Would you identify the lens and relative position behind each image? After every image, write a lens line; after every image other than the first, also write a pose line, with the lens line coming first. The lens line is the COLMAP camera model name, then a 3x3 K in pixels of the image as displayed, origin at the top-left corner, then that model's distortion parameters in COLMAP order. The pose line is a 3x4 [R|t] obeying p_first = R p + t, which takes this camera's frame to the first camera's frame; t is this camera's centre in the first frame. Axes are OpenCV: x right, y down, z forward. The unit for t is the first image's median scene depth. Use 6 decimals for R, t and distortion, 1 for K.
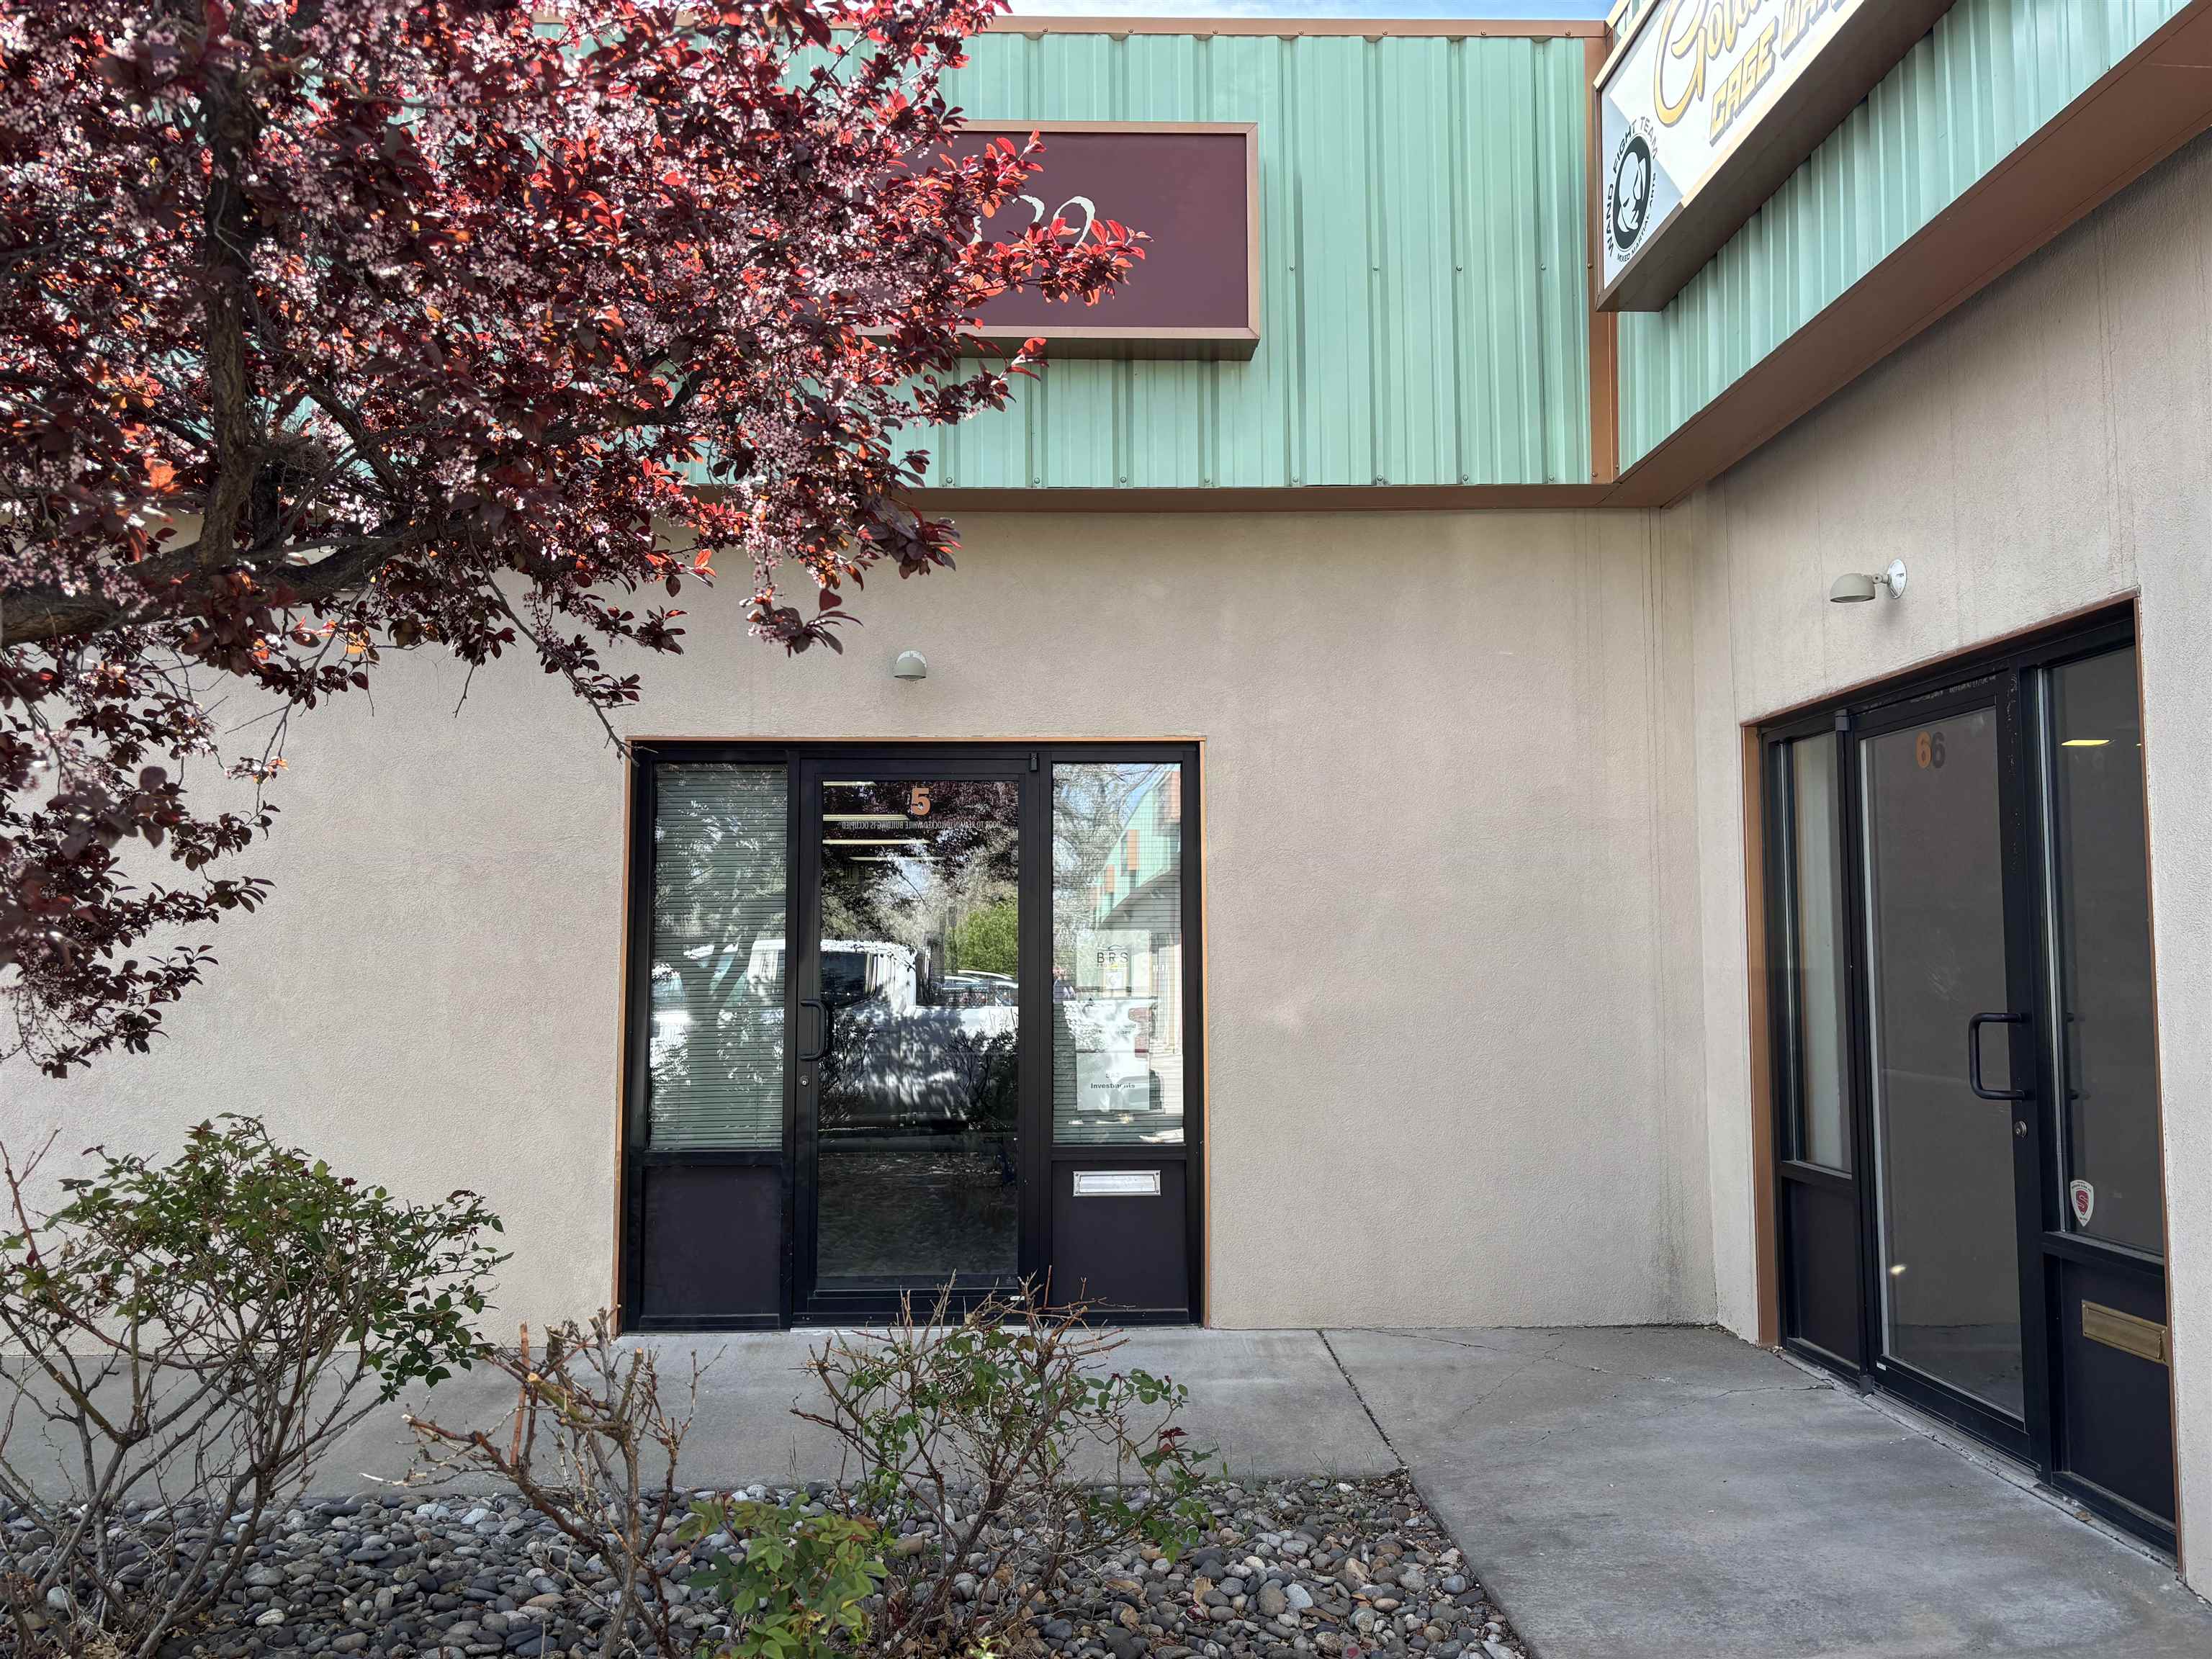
lens RADIAL K [[1707.1, 0, 1095.5], [0, 1707.1, 830.7], [0, 0, 1]] dist [-0.015778, -0.004583]
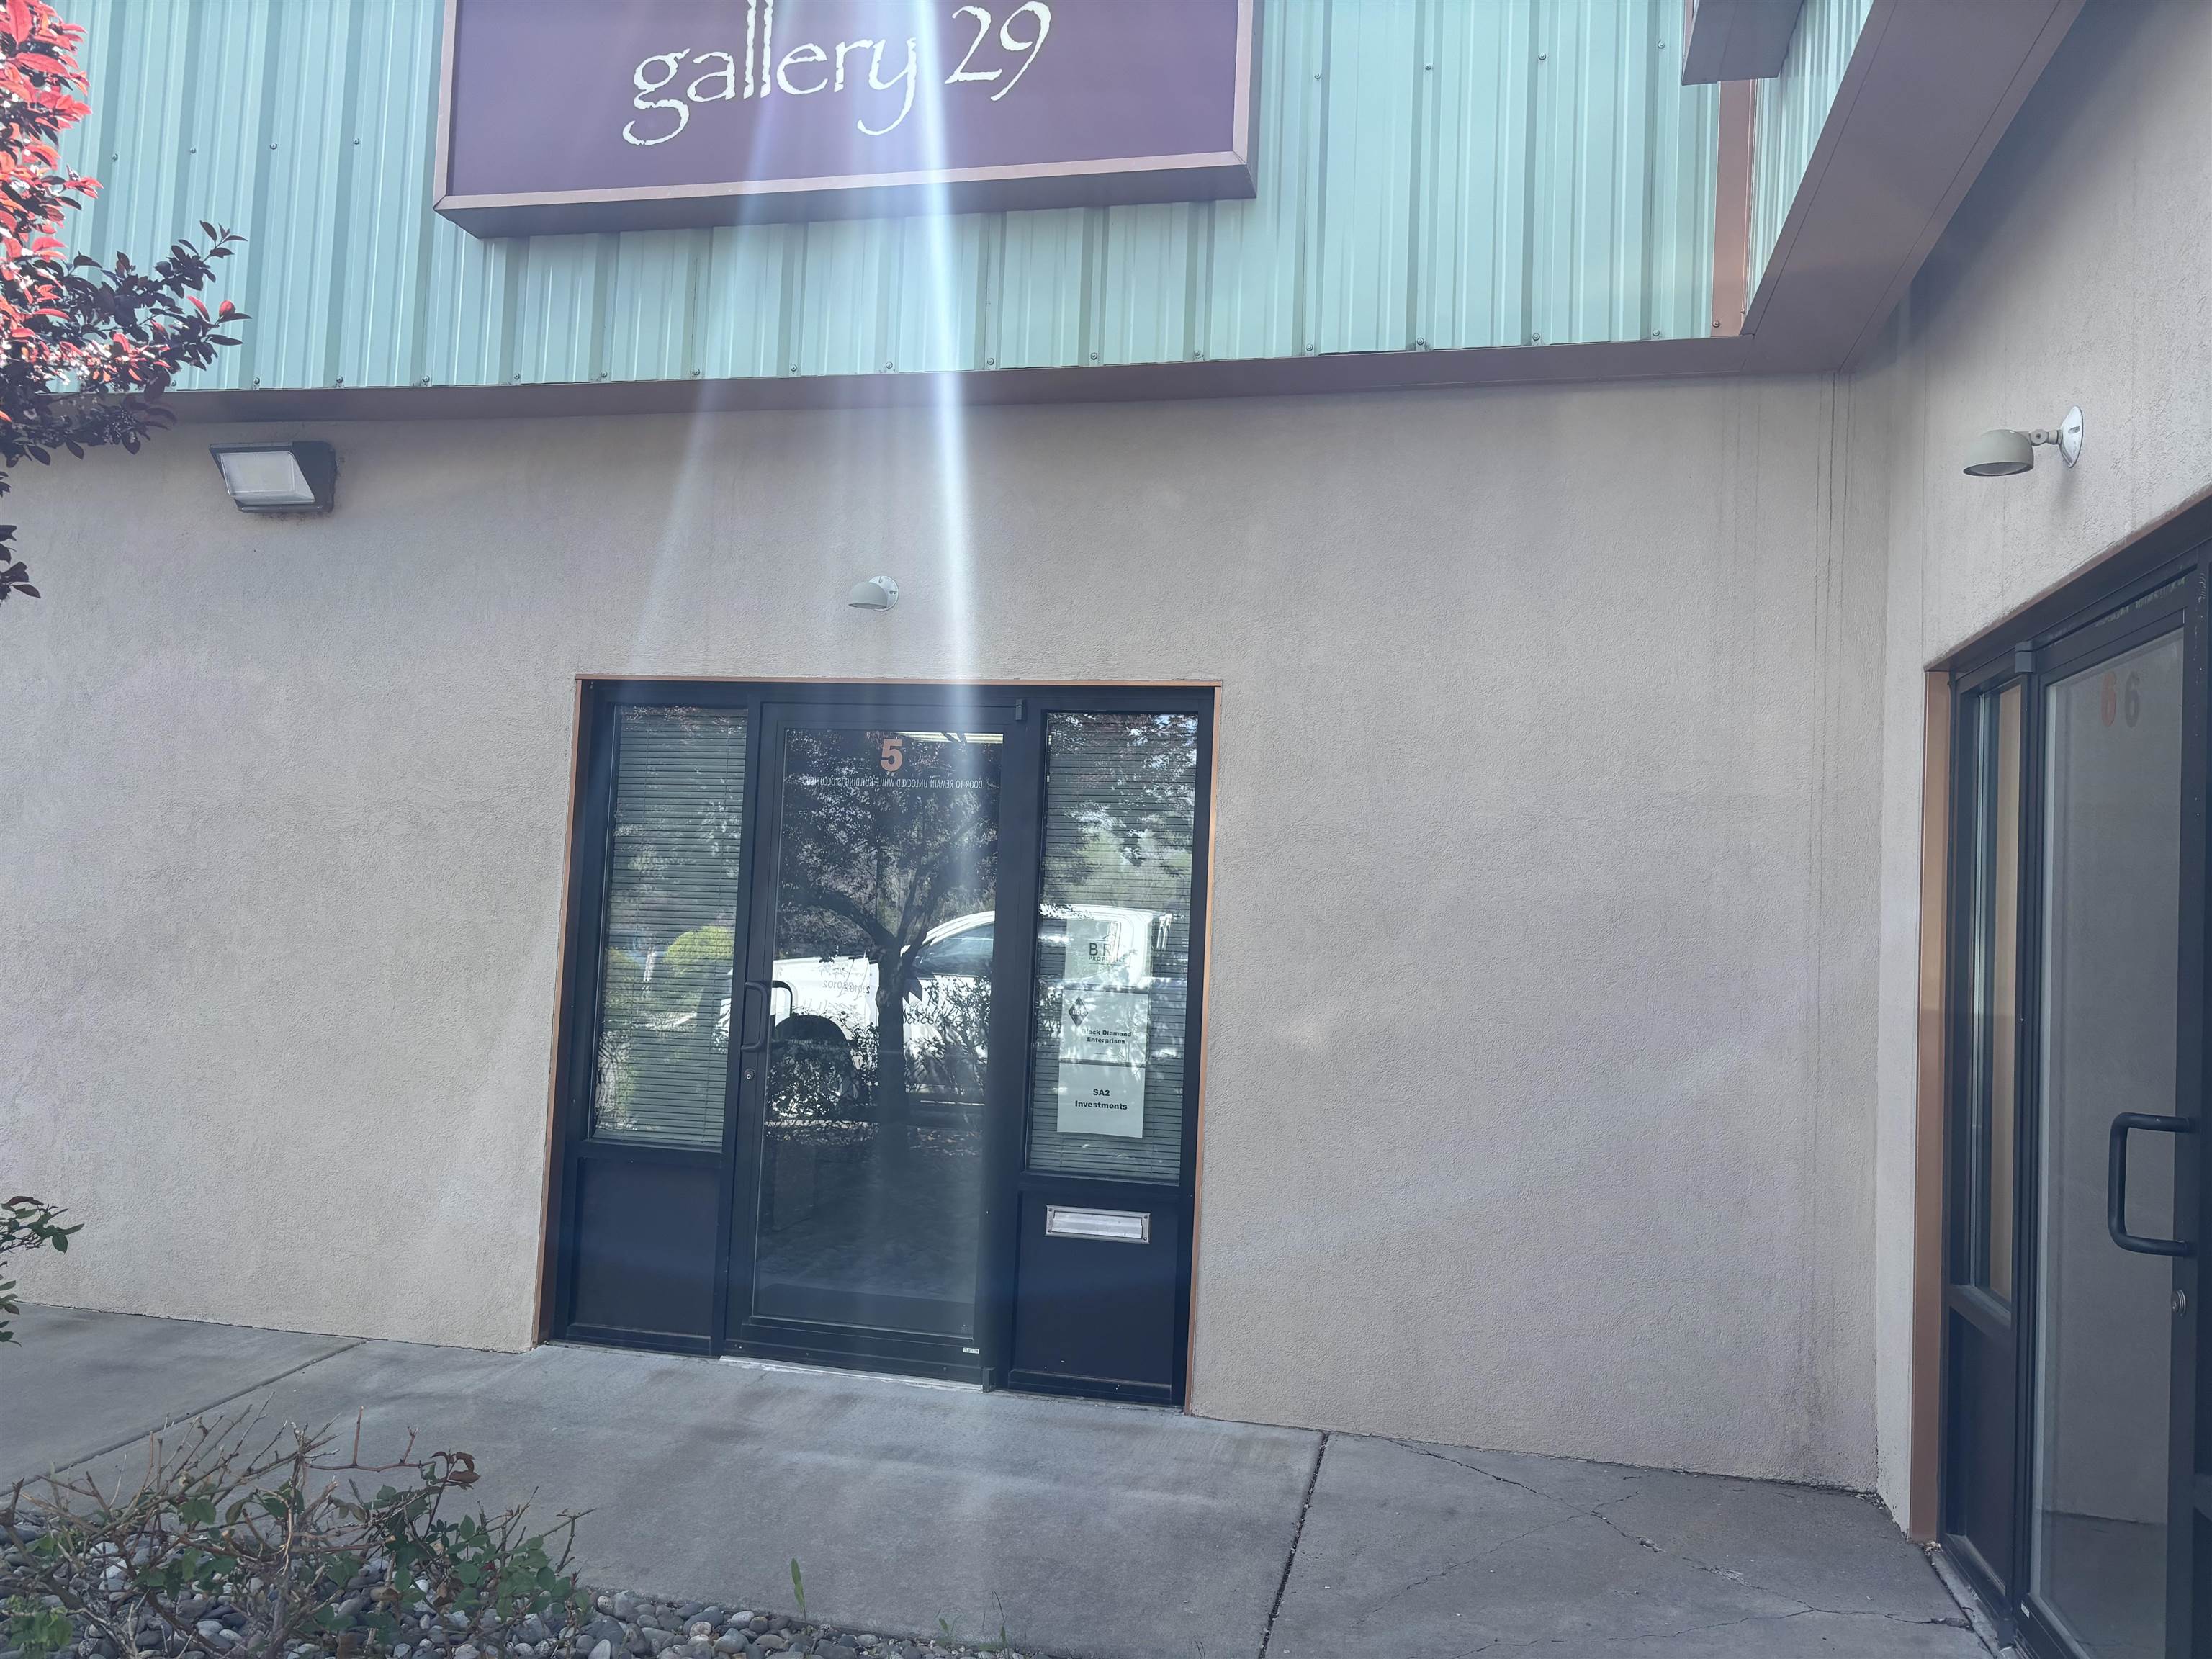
lens RADIAL K [[1707.1, 0, 1112.4], [0, 1707.1, 832.3], [0, 0, 1]] dist [-0.015778, -0.004583]
pose [[0.964828, 0.031461, -0.260992, 0.235296], [-0.026312, 0.999385, 0.023199, -0.001040], [0.261561, -0.015516, 0.965062, 0.219911]]
